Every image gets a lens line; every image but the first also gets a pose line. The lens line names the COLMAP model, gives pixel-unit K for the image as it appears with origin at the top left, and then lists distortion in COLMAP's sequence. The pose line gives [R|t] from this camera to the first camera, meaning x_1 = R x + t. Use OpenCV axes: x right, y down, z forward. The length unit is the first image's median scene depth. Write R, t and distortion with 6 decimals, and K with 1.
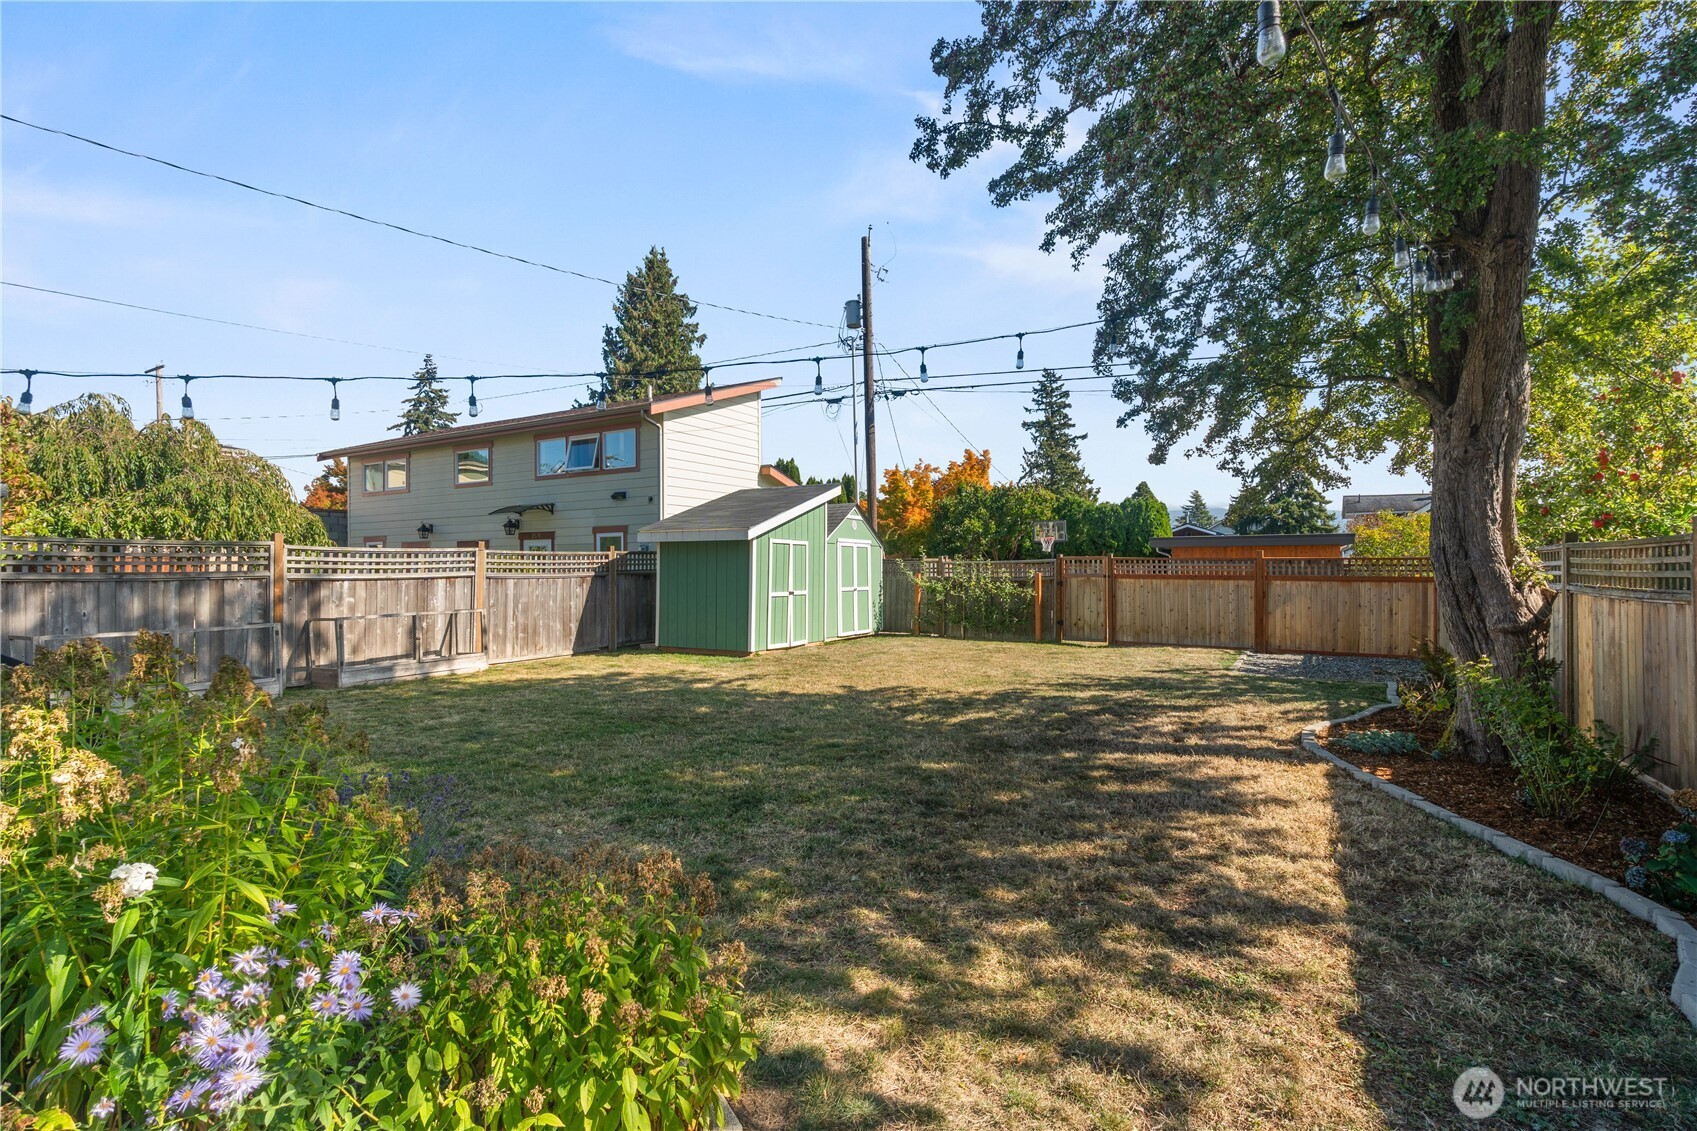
lens RADIAL K [[777.9, 0, 851.2], [0, 777.9, 561.6], [0, 0, 1]] dist [-0.008626, -0.000125]
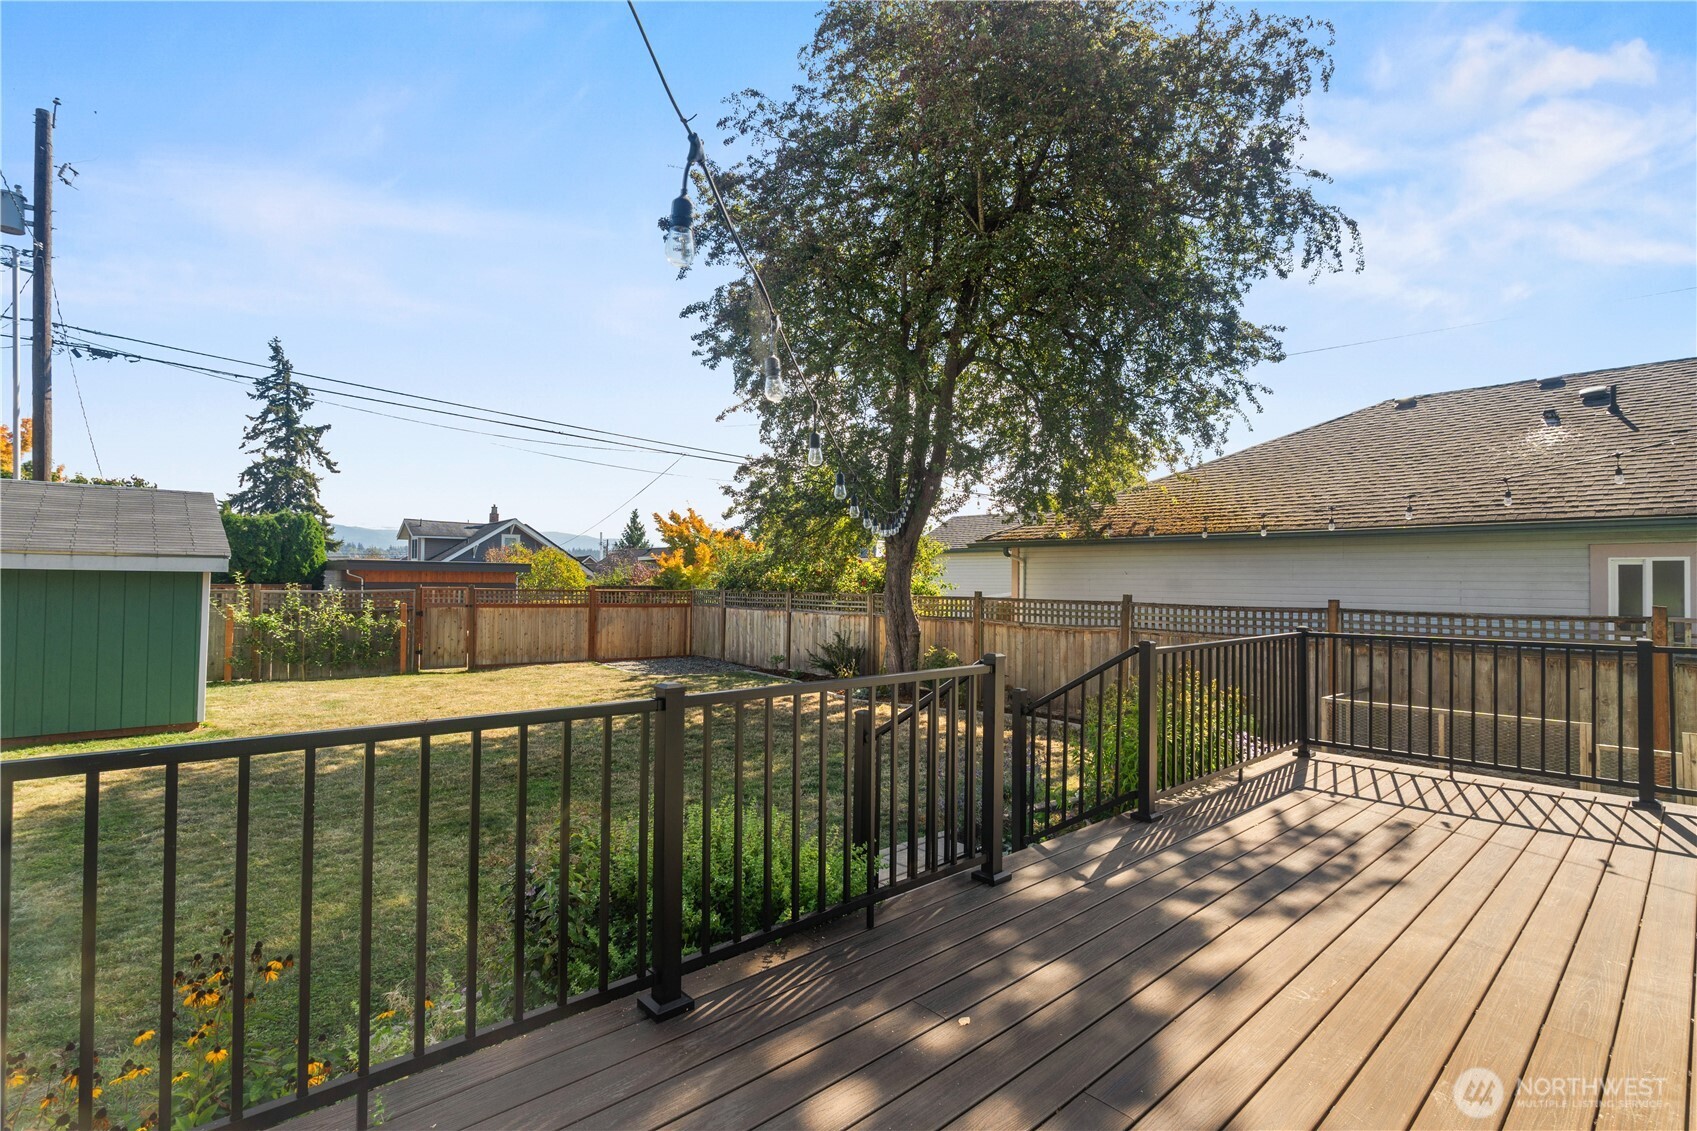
lens RADIAL K [[781.1, 0, 855.0], [0, 781.1, 566.3], [0, 0, 1]] dist [-0.011850, 0.000241]
pose [[0.333130, 0.025834, 0.942527, -0.433738], [-0.018894, 0.999607, -0.020720, -0.020048], [-0.942691, -0.010906, 0.333487, 0.116790]]
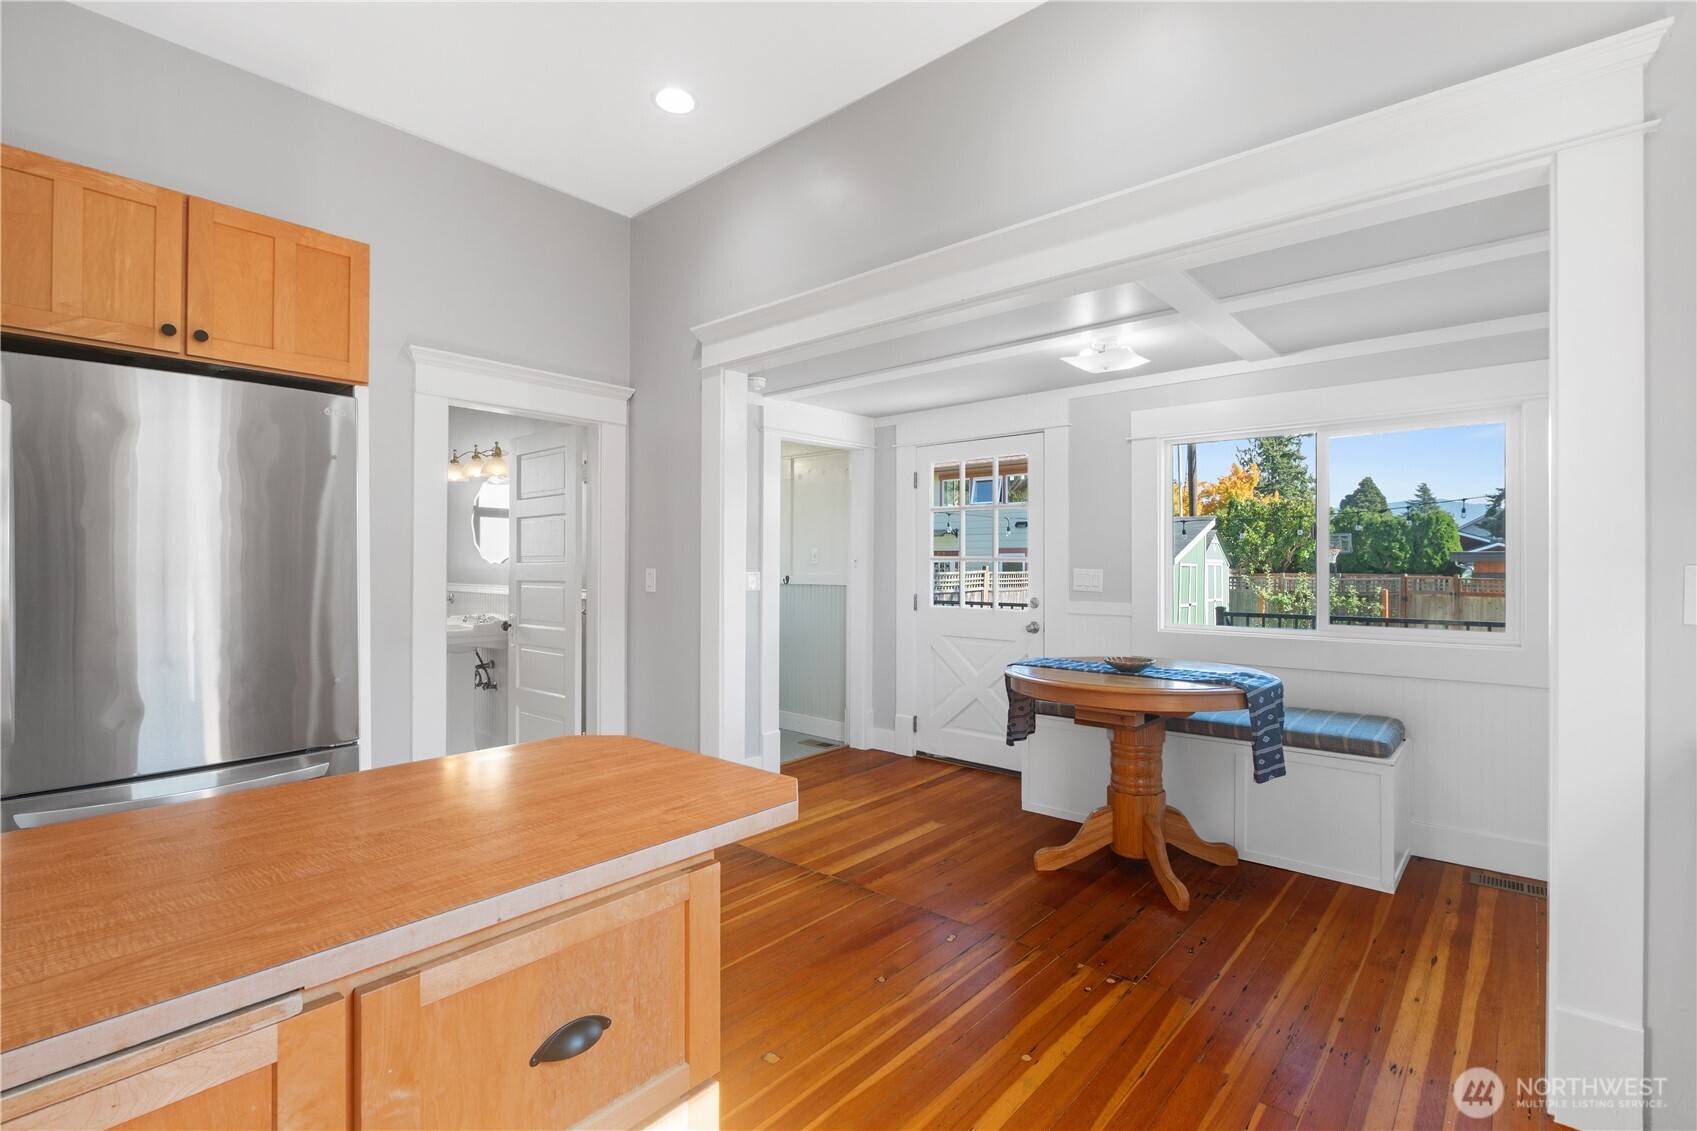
lens RADIAL K [[783.8, 0, 851.0], [0, 783.8, 572.1], [0, 0, 1]] dist [-0.007235, 0.000383]
pose [[0.978787, 0.009726, -0.204651, -0.270291], [-0.006142, 0.999817, 0.018142, -0.024774], [0.204790, -0.016501, 0.978667, -0.283828]]
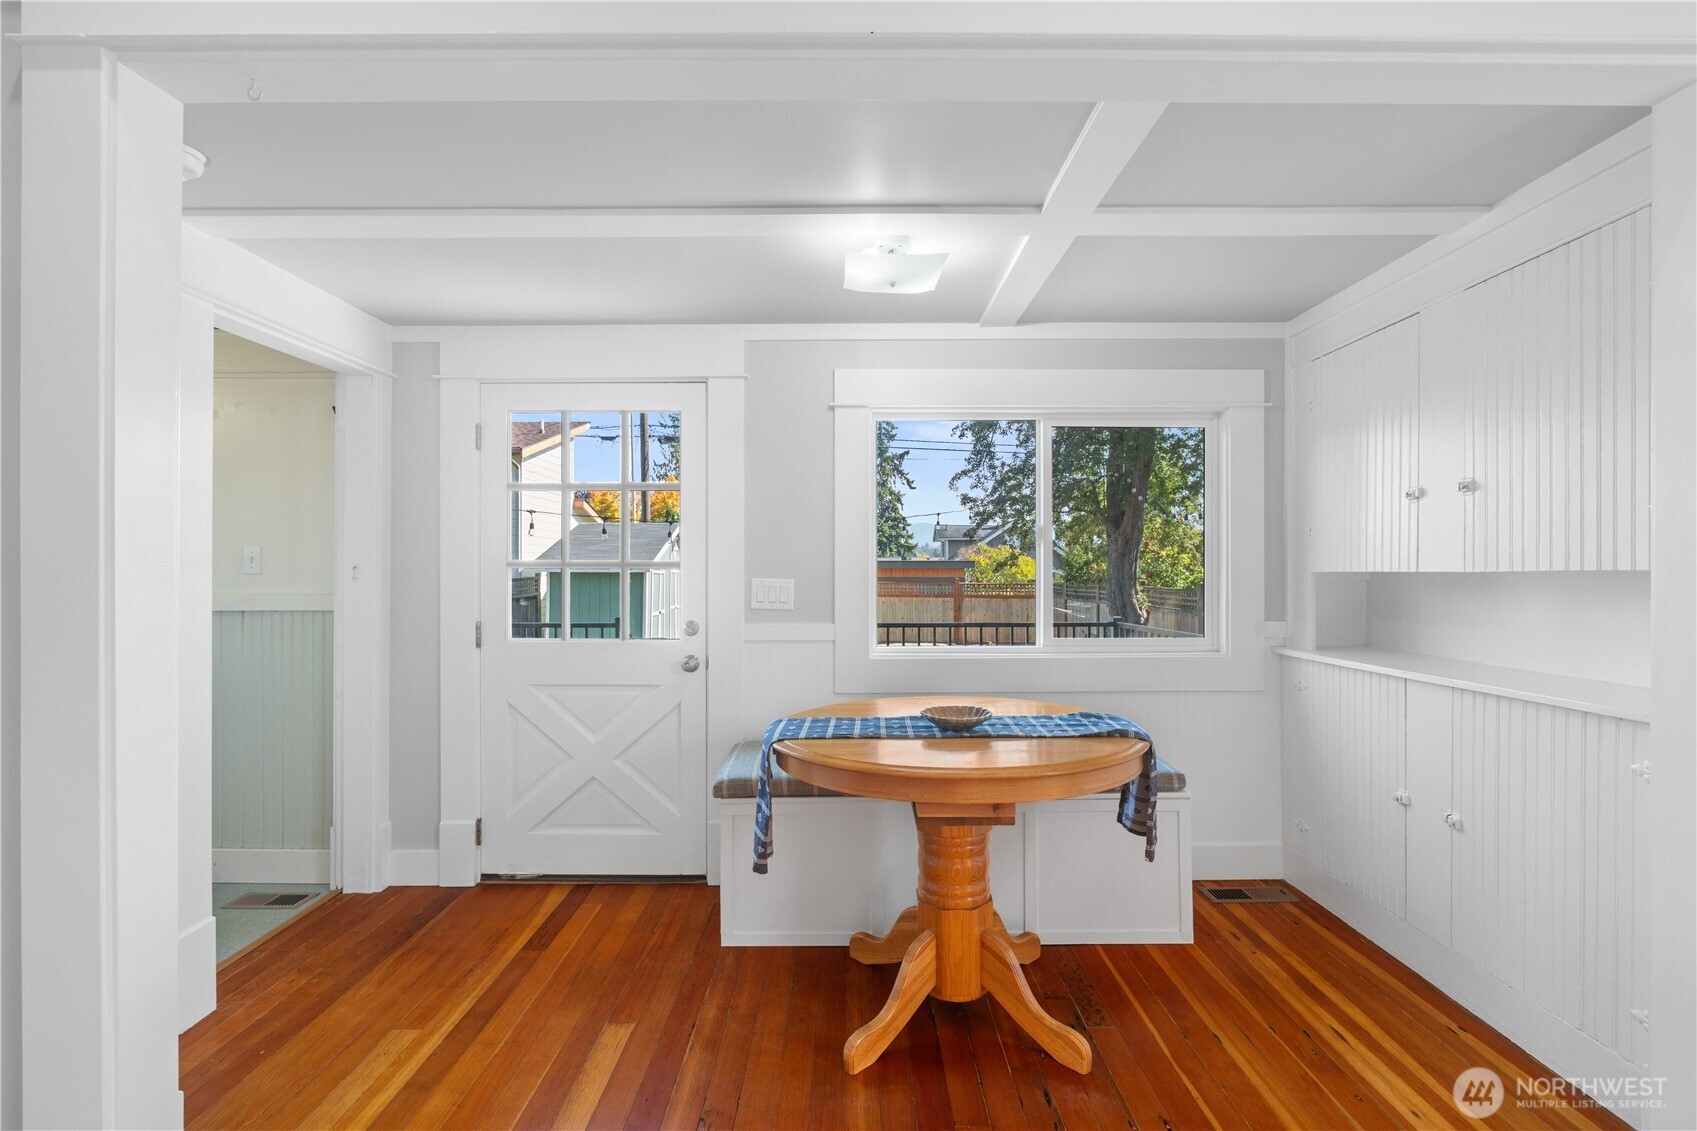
lens RADIAL K [[780.0, 0, 858.1], [0, 780.0, 574.1], [0, 0, 1]] dist [-0.009757, 0.000422]
pose [[0.868878, 0.001889, 0.495023, -0.318574], [-0.006014, 0.999959, 0.006740, -0.024070], [-0.494990, -0.008833, 0.868854, -0.192951]]
